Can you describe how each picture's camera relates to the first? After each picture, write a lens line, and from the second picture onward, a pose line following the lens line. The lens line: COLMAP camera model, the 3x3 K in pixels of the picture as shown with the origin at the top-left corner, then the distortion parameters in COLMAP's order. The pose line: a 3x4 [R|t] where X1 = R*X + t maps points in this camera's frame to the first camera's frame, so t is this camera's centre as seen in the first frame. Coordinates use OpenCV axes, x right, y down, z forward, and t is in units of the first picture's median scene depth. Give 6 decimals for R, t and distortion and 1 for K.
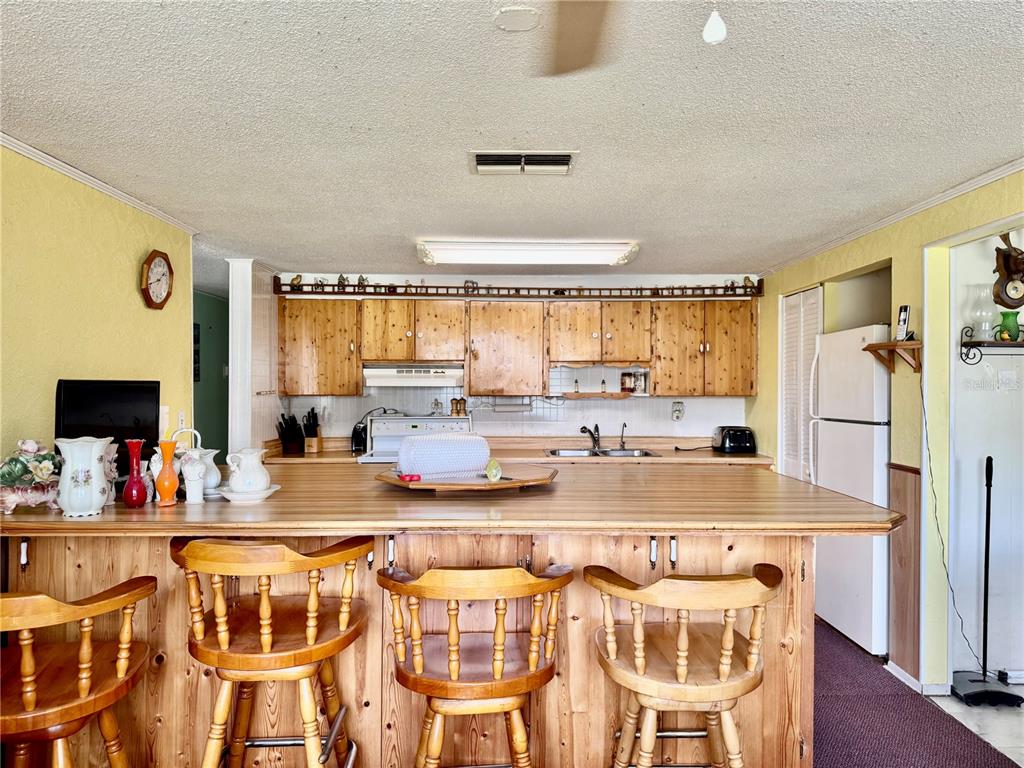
lens RADIAL K [[720.0, 0, 503.8], [0, 720.0, 383.1], [0, 0, 1]] dist [0.010247, -0.017304]
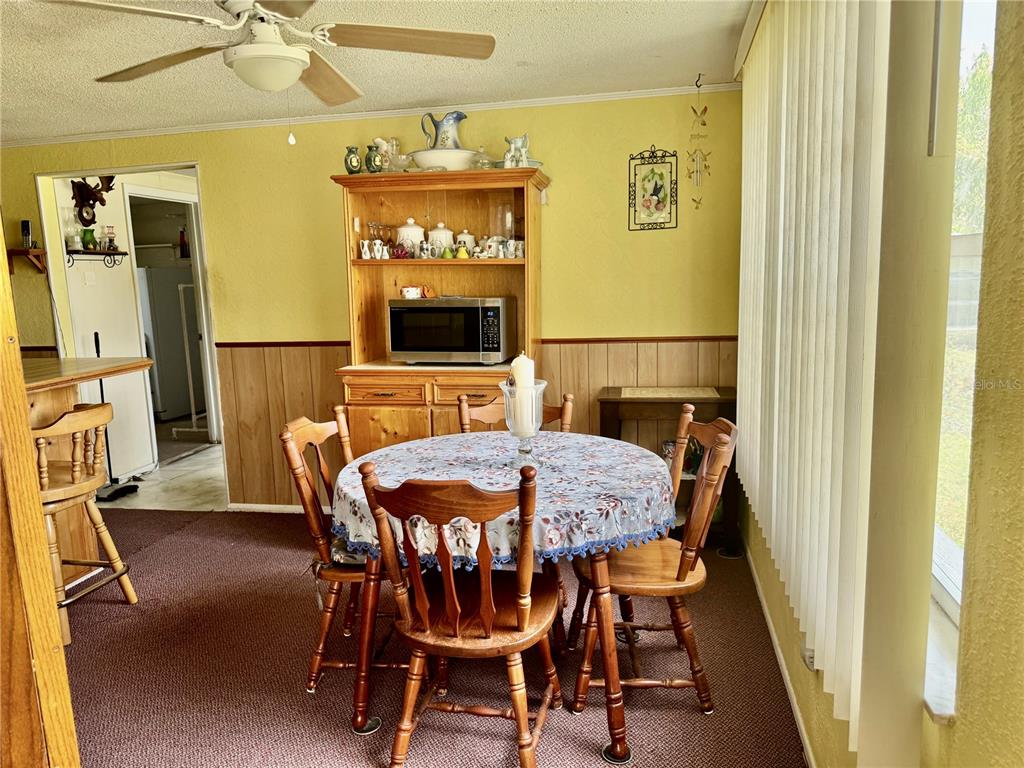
lens RADIAL K [[720.0, 0, 510.8], [0, 720.0, 385.8], [0, 0, 1]] dist [0.010247, -0.017304]
pose [[0.194883, -0.159759, 0.967728, -0.552829], [0.032113, 0.987156, 0.156499, 0.009335], [-0.980301, 0.000578, 0.197510, -0.087904]]
